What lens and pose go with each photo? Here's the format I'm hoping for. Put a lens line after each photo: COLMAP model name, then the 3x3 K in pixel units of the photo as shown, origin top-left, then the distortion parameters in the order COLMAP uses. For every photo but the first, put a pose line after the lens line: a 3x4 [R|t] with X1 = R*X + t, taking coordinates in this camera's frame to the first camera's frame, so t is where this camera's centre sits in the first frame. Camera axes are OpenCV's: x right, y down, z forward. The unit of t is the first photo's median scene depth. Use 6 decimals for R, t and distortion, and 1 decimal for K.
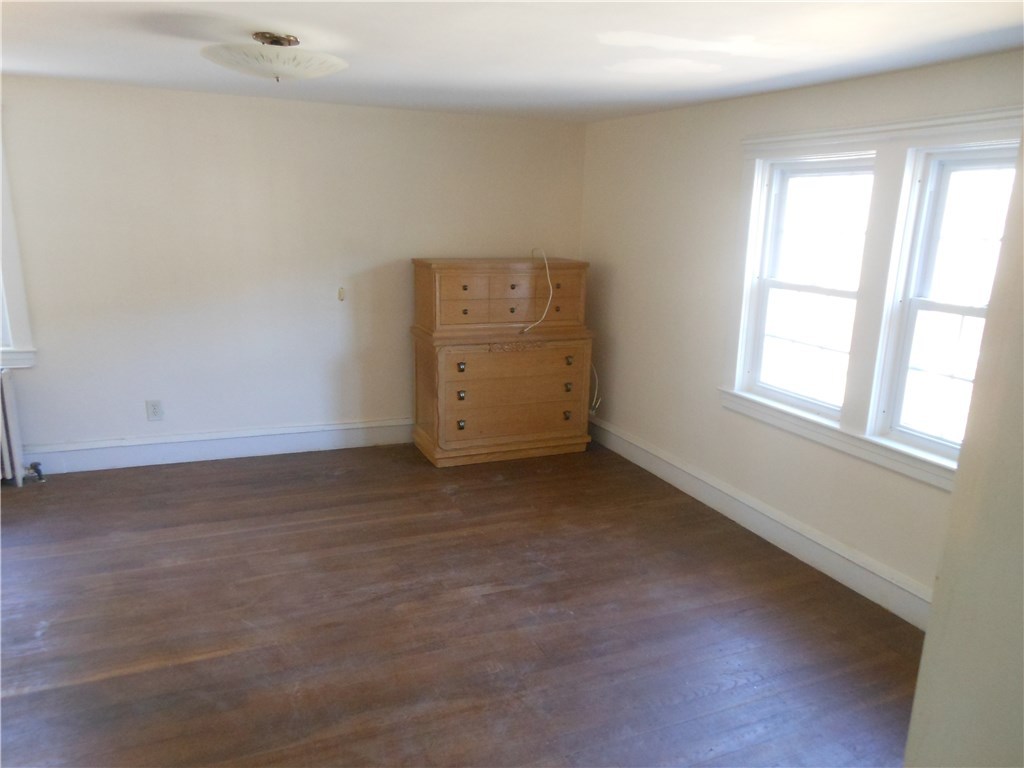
lens RADIAL K [[783.4, 0, 521.2], [0, 783.4, 410.7], [0, 0, 1]] dist [0.044822, -0.008309]
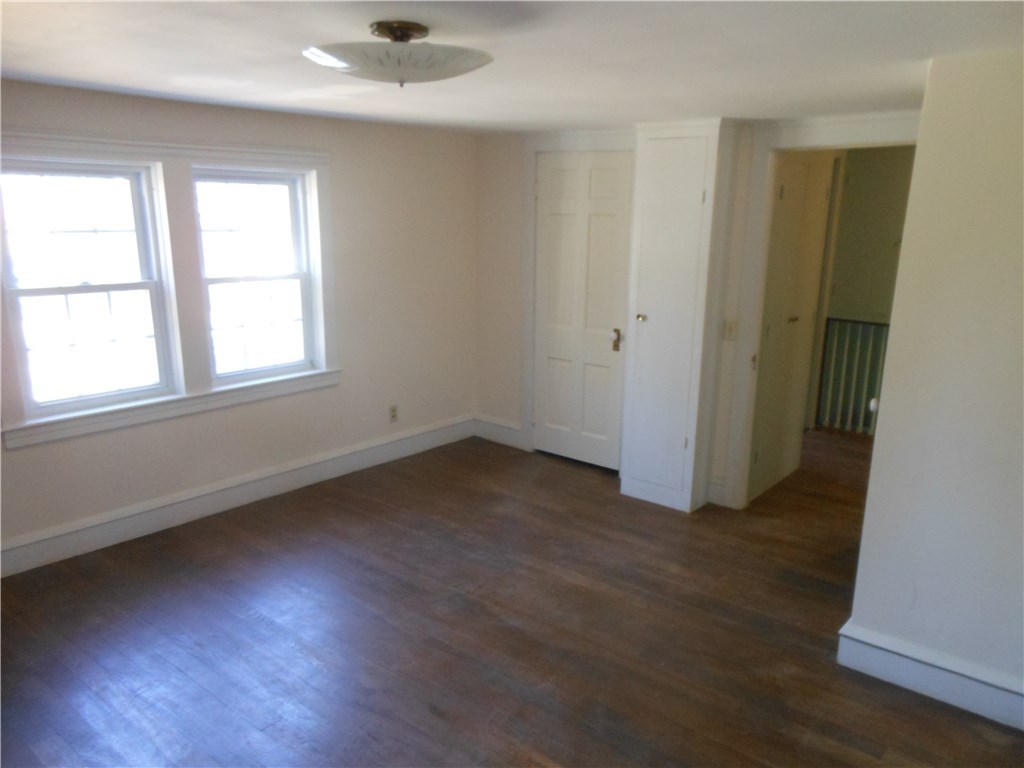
lens RADIAL K [[783.4, 0, 521.2], [0, 783.4, 410.7], [0, 0, 1]] dist [0.044822, -0.008309]
pose [[-0.448488, -0.260660, 0.854935, -0.925059], [0.199877, 0.903055, 0.380185, -0.338926], [-0.871153, 0.341390, -0.352910, 1.087615]]
